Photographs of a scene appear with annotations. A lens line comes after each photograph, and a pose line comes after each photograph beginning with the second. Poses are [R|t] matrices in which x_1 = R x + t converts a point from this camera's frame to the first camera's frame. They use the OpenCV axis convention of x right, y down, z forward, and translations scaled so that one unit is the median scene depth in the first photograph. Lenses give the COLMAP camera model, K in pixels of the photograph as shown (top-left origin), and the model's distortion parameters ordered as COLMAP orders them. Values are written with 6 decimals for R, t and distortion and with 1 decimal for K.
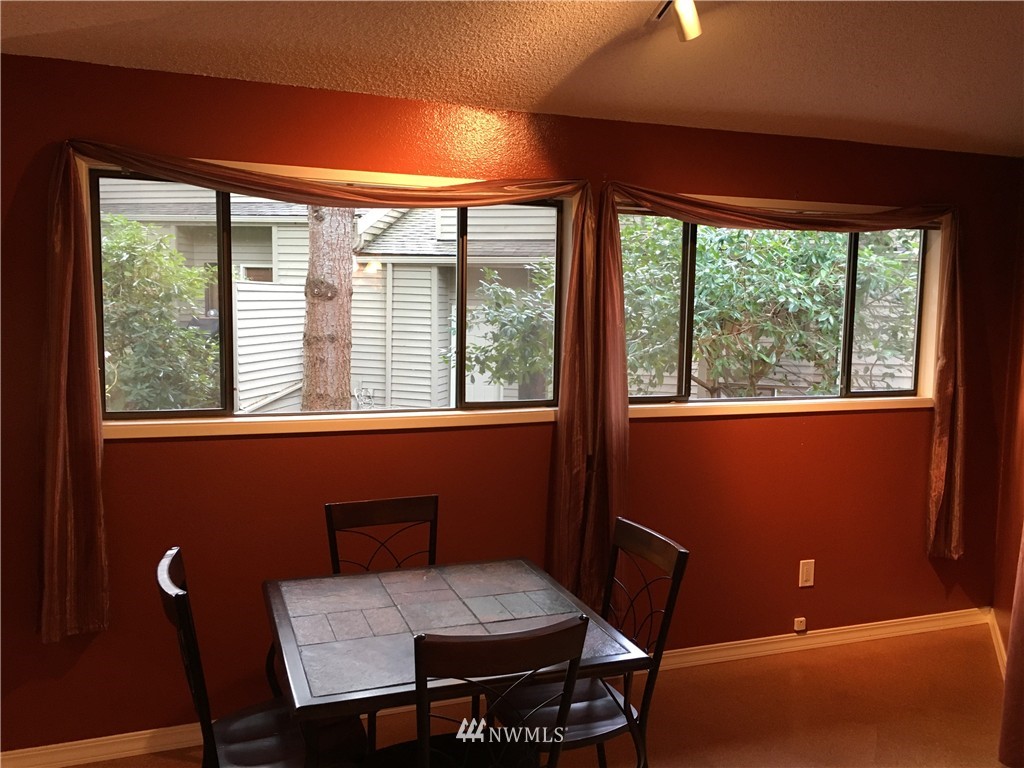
lens RADIAL K [[875.2, 0, 511.7], [0, 875.2, 383.8], [0, 0, 1]] dist [0.086641, -0.104759]
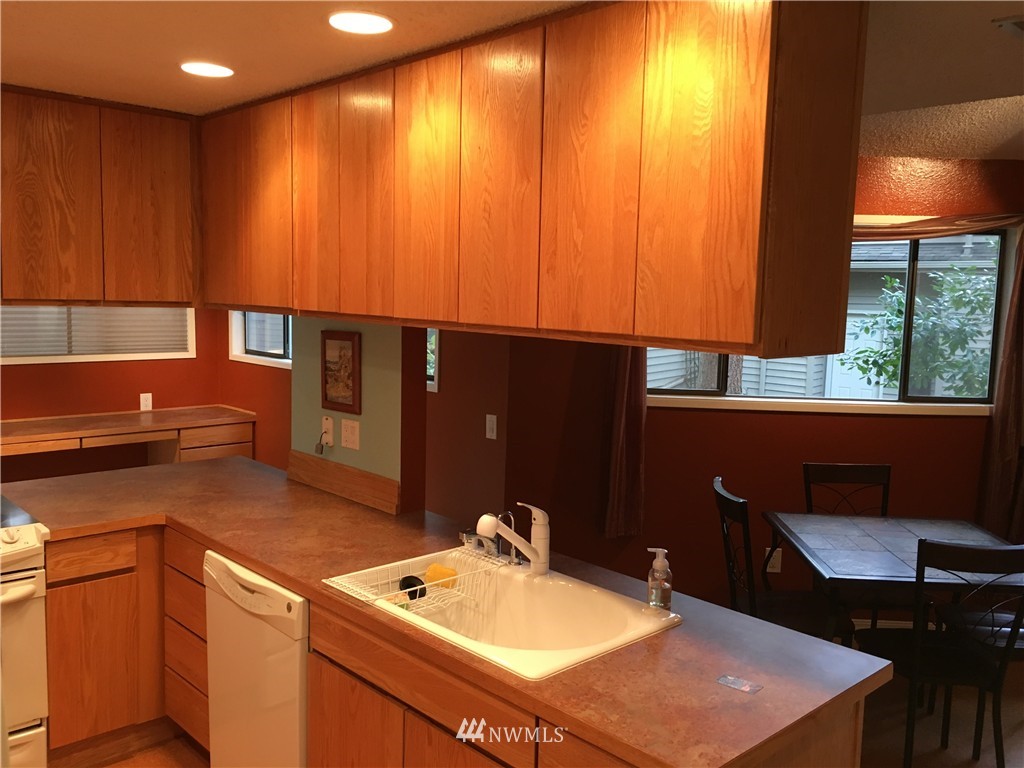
lens RADIAL K [[875.2, 0, 511.5], [0, 875.2, 382.9], [0, 0, 1]] dist [0.086641, -0.104759]
pose [[0.926725, 0.045705, -0.372951, -0.103479], [-0.046021, 0.998908, 0.008061, 0.018275], [0.372912, 0.009693, 0.927816, -0.359910]]
